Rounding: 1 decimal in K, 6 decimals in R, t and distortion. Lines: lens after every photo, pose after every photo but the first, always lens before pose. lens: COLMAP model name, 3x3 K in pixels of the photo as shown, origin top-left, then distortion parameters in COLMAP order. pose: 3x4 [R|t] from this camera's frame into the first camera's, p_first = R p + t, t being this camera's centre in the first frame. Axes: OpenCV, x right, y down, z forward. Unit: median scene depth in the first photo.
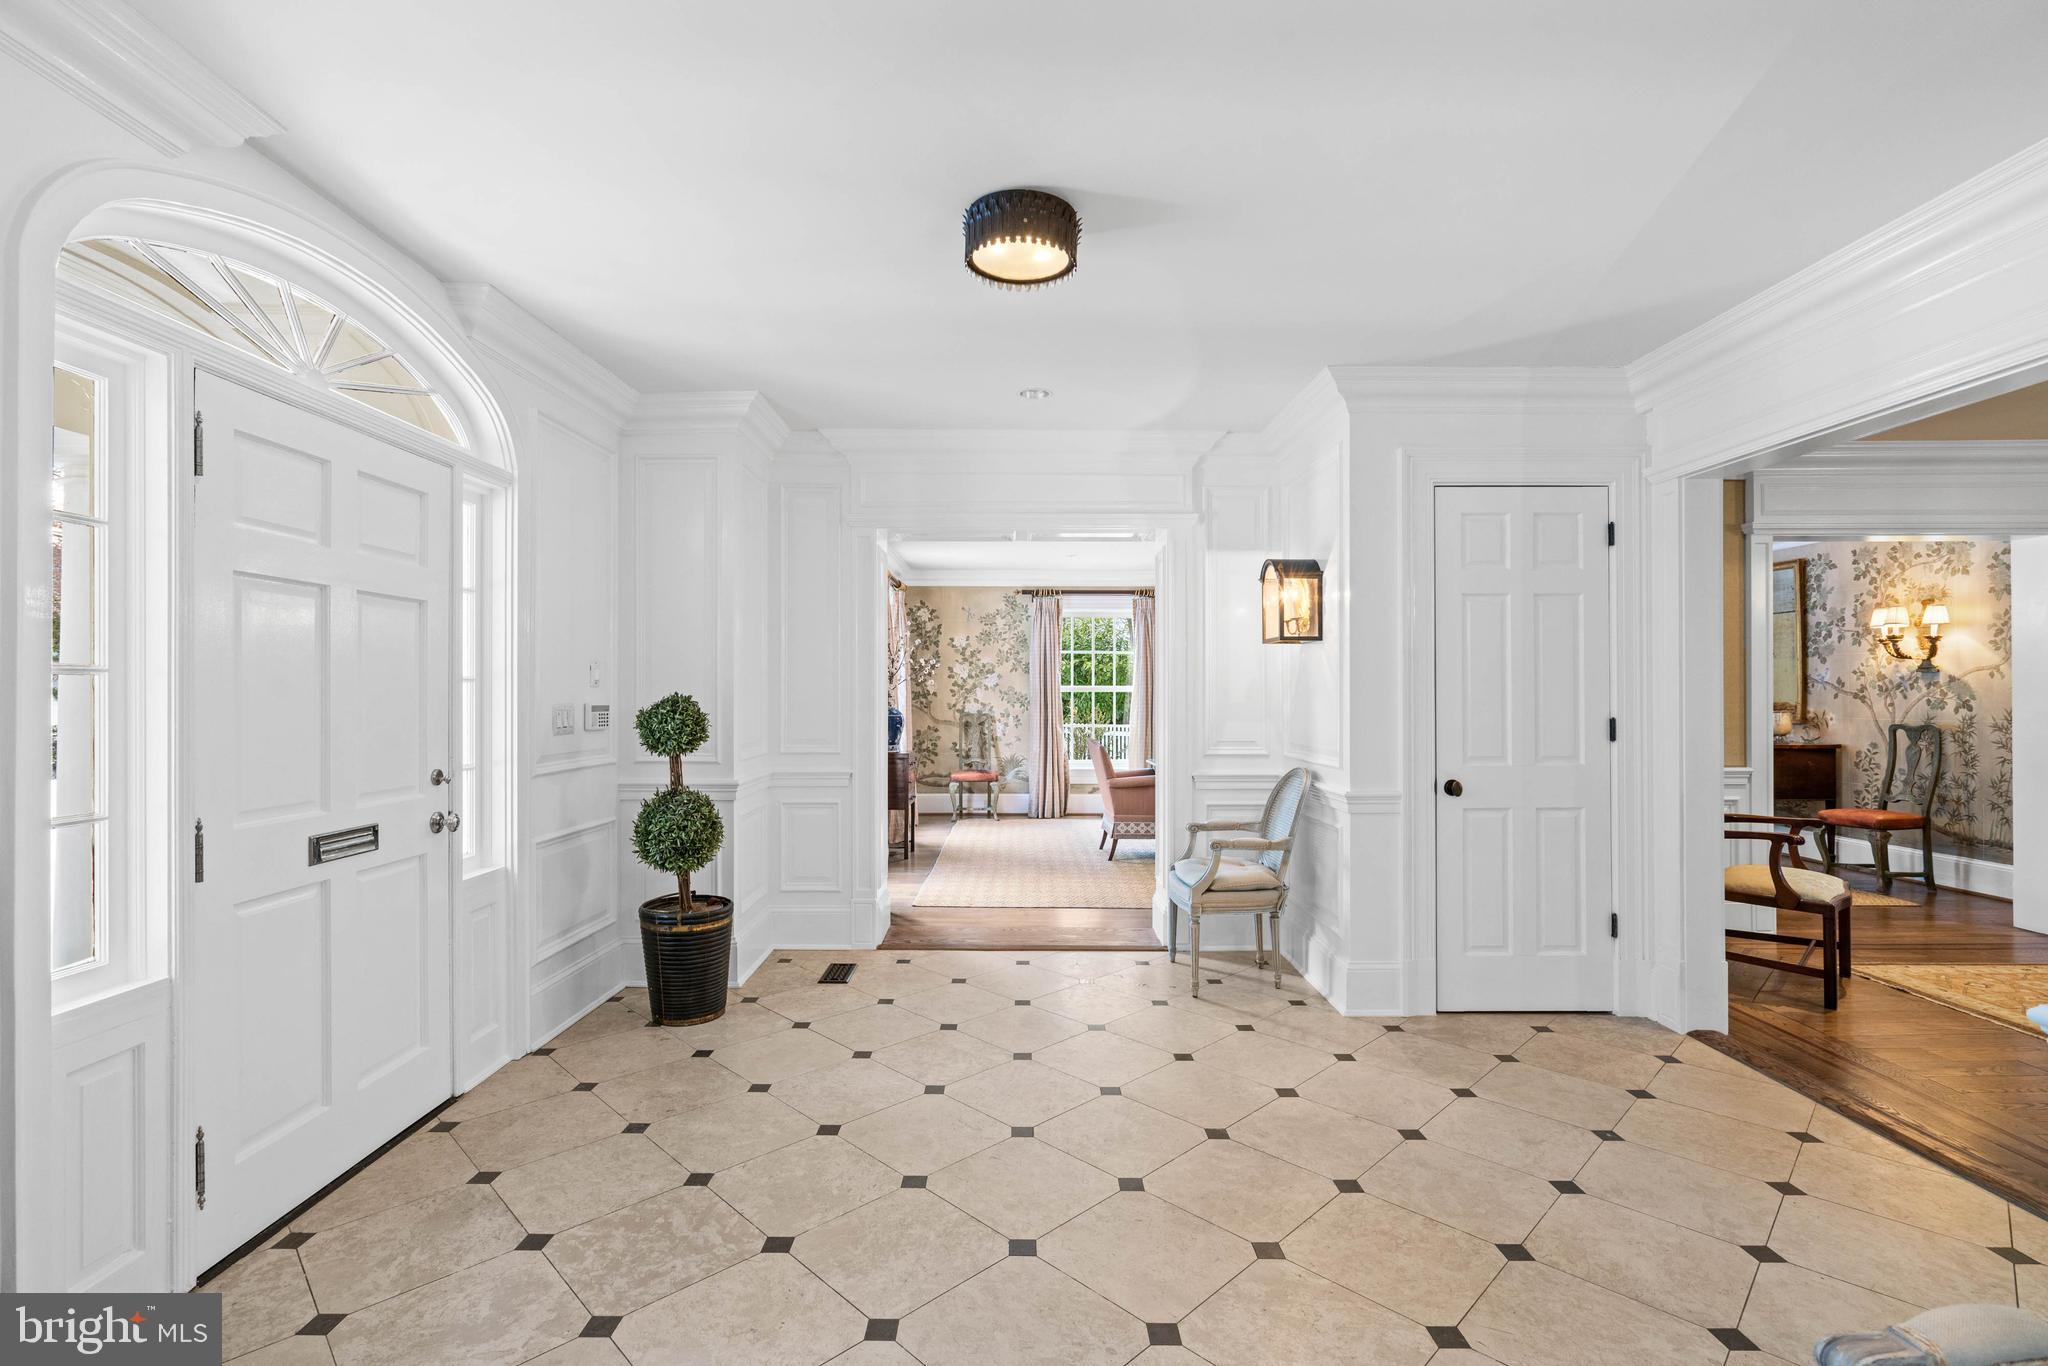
lens RADIAL K [[934.1, 0, 1014.0], [0, 934.1, 694.1], [0, 0, 1]] dist [-0.003384, -0.000494]
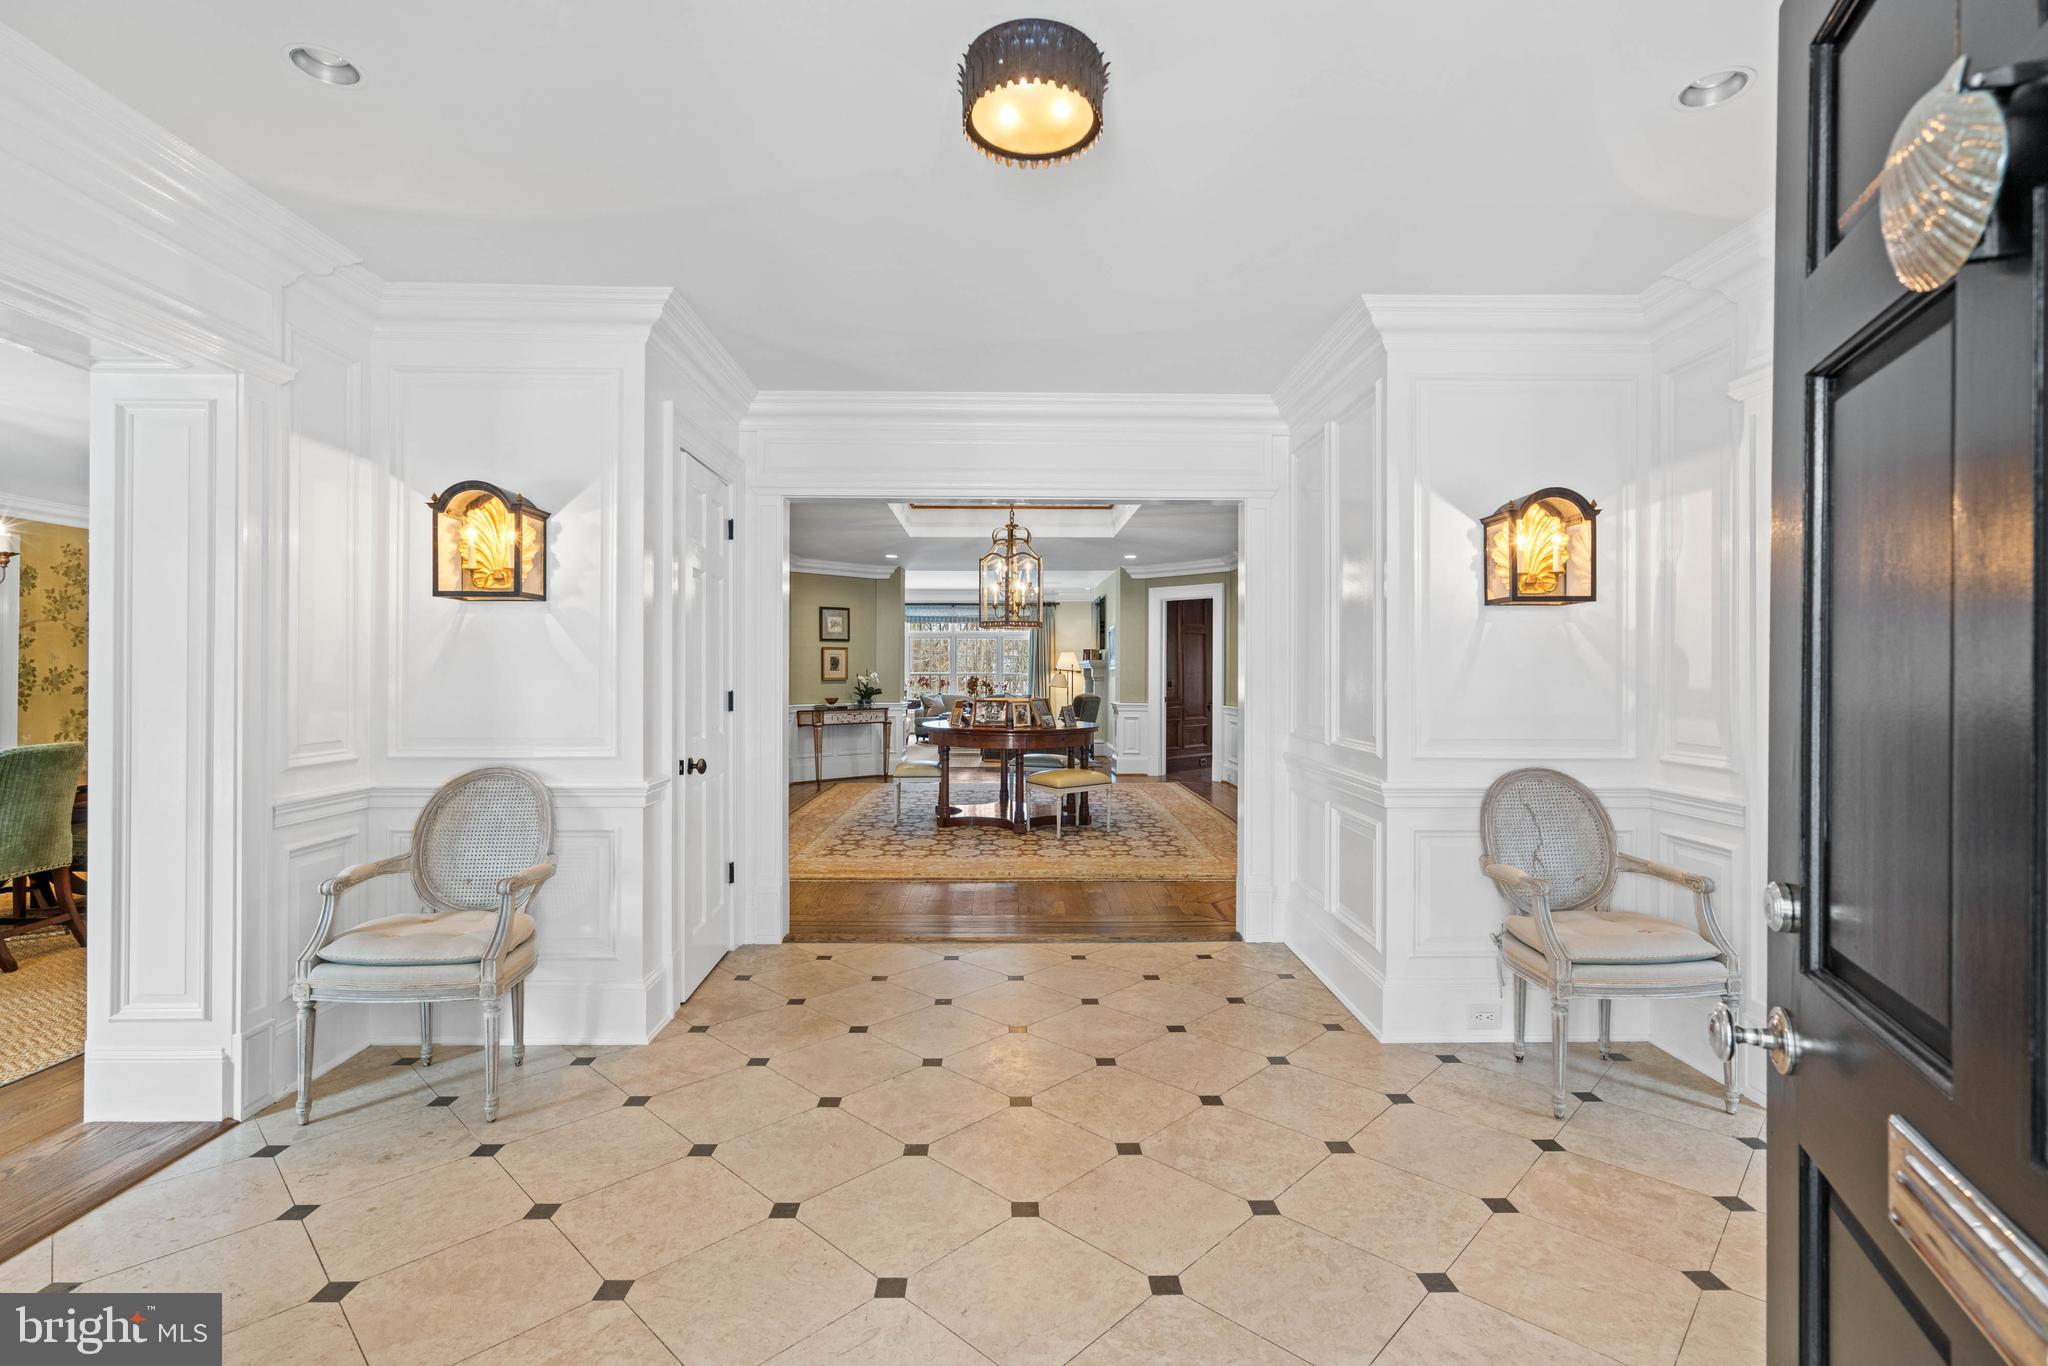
lens RADIAL K [[934.1, 0, 1019.1], [0, 934.1, 674.3], [0, 0, 1]] dist [-0.003384, -0.000494]
pose [[-0.034269, 0.002302, 0.999410, -0.523795], [-0.005633, 0.999981, -0.002497, 0.003389], [-0.999397, -0.005715, -0.034256, 0.692984]]
